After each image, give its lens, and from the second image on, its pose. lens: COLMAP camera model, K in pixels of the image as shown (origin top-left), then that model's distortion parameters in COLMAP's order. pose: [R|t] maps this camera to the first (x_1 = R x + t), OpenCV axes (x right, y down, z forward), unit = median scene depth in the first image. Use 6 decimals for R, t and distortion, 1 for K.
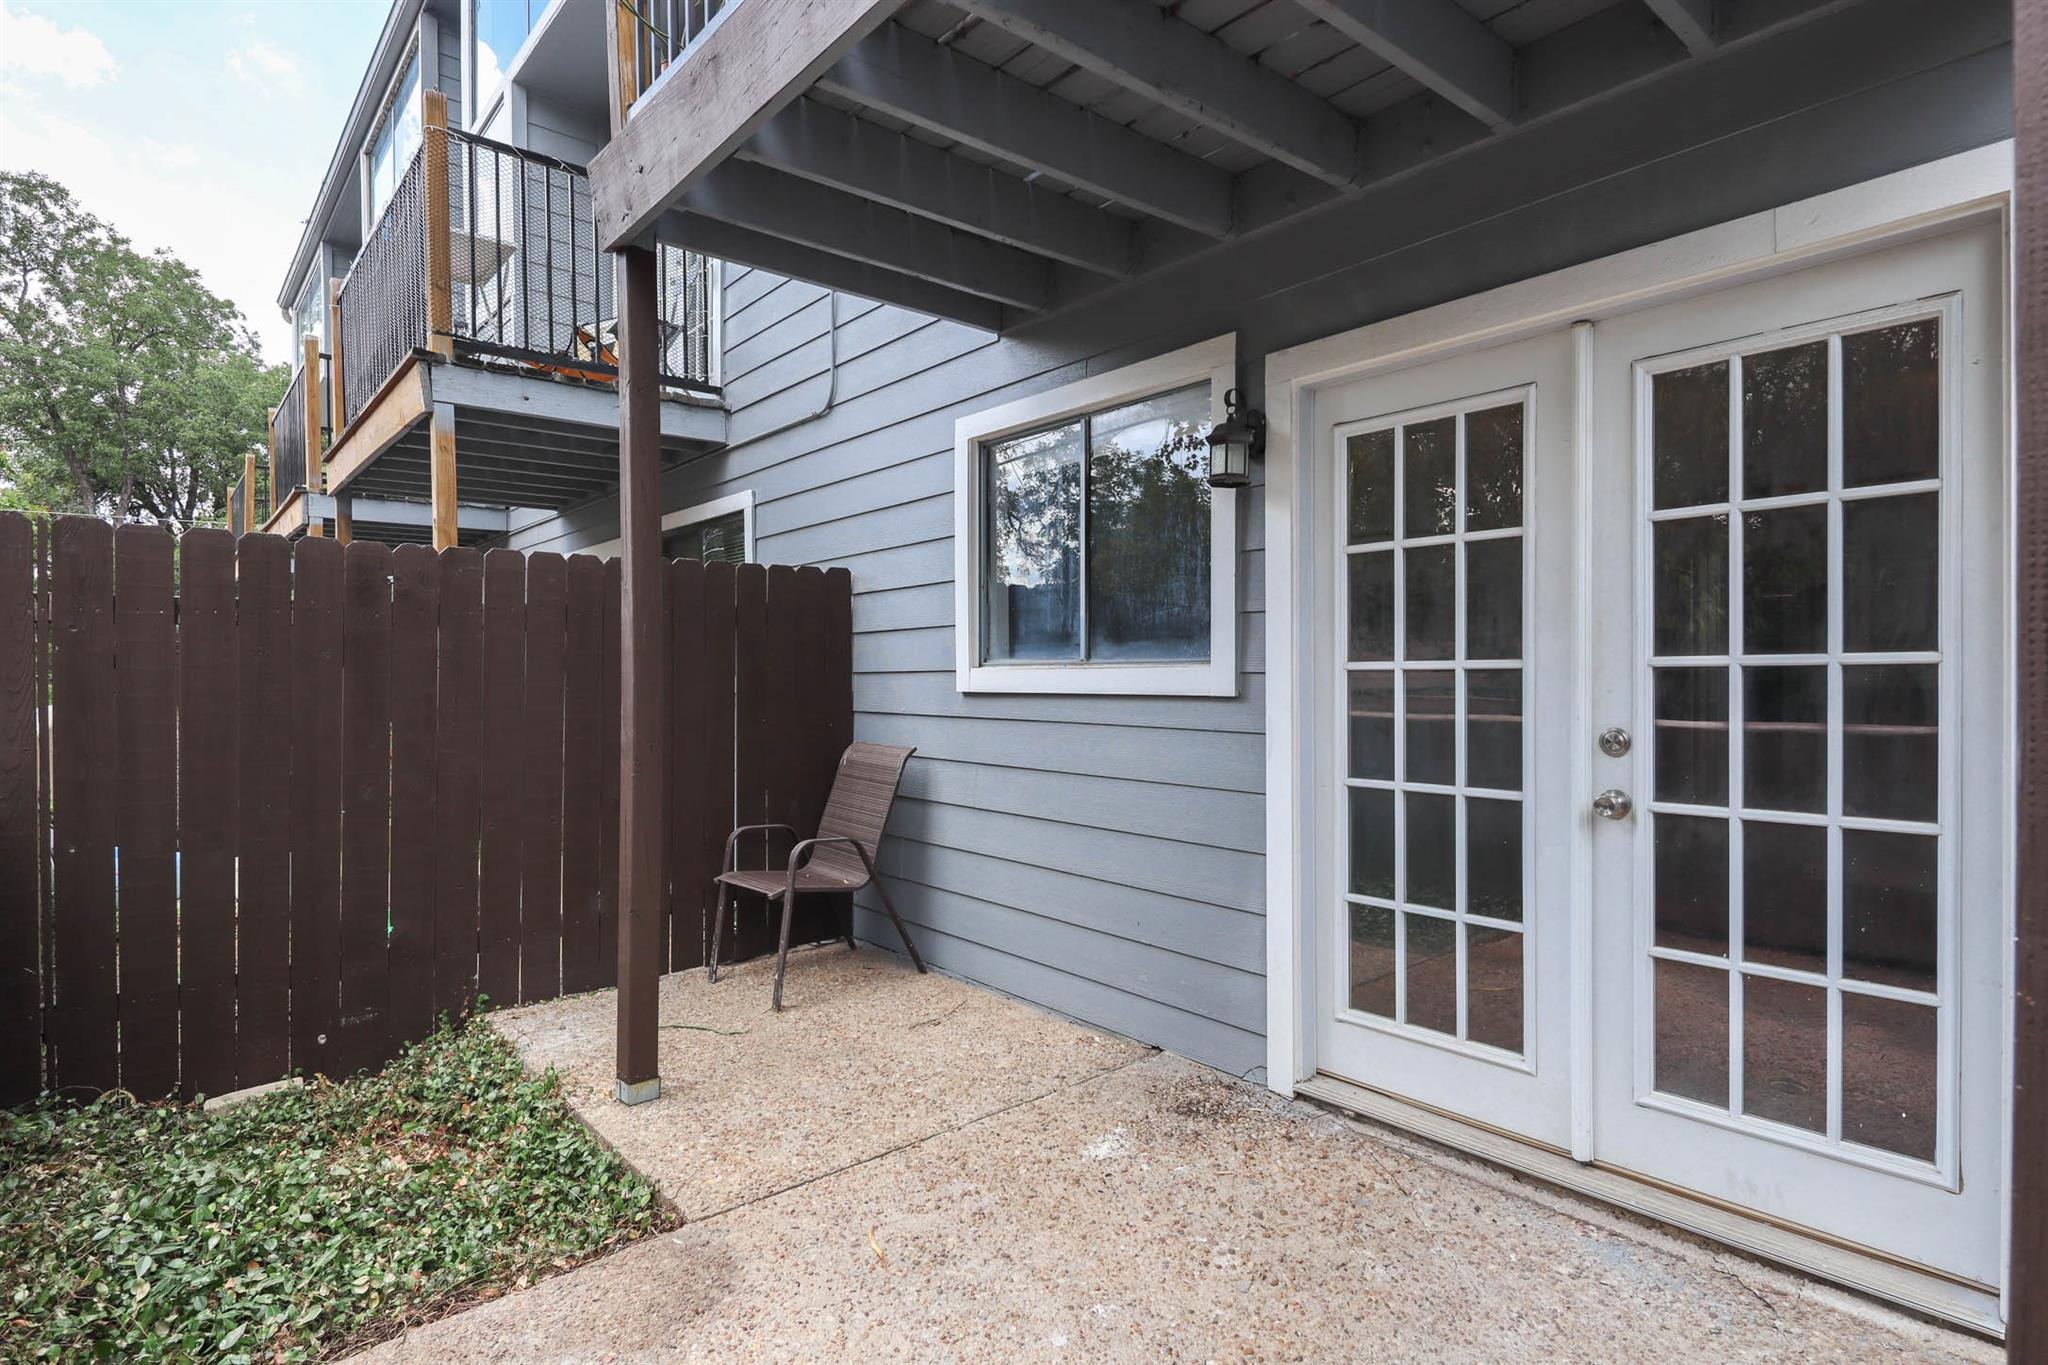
lens RADIAL K [[1076.3, 0, 1024.0], [0, 1076.3, 682.5], [0, 0, 1]] dist [-0.000109, -0.000245]
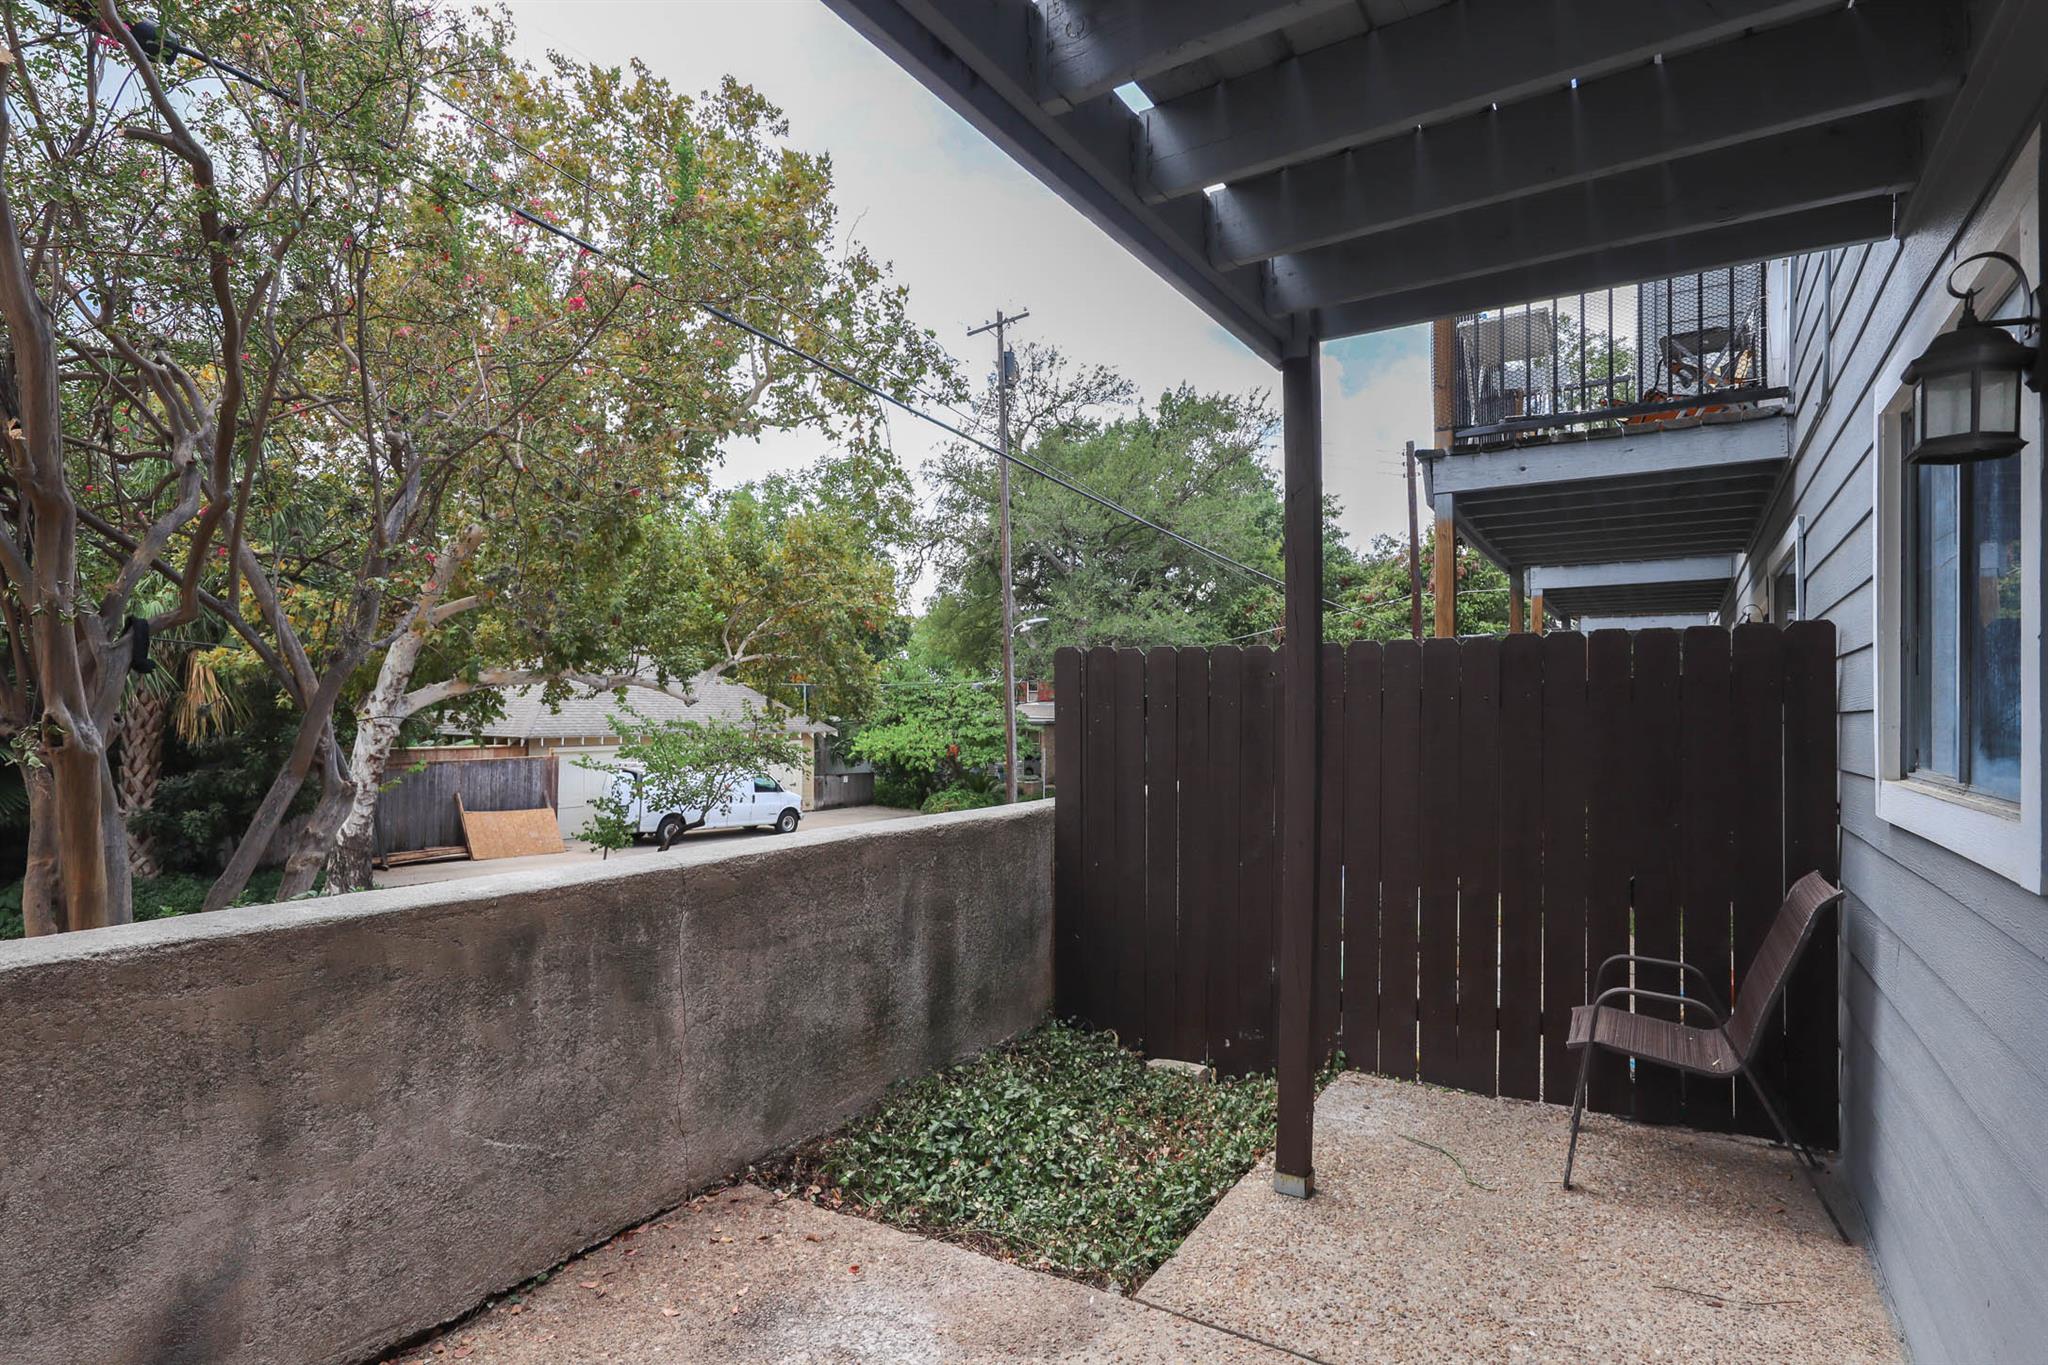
lens RADIAL K [[1066.0, 0, 1024.0], [0, 1066.0, 682.5], [0, 0, 1]] dist [-0.000943, -0.000638]
pose [[0.284849, -0.017231, -0.958418, 0.438588], [-0.015955, 0.999615, -0.022713, -0.051793], [0.958440, 0.021762, 0.284464, 0.378340]]
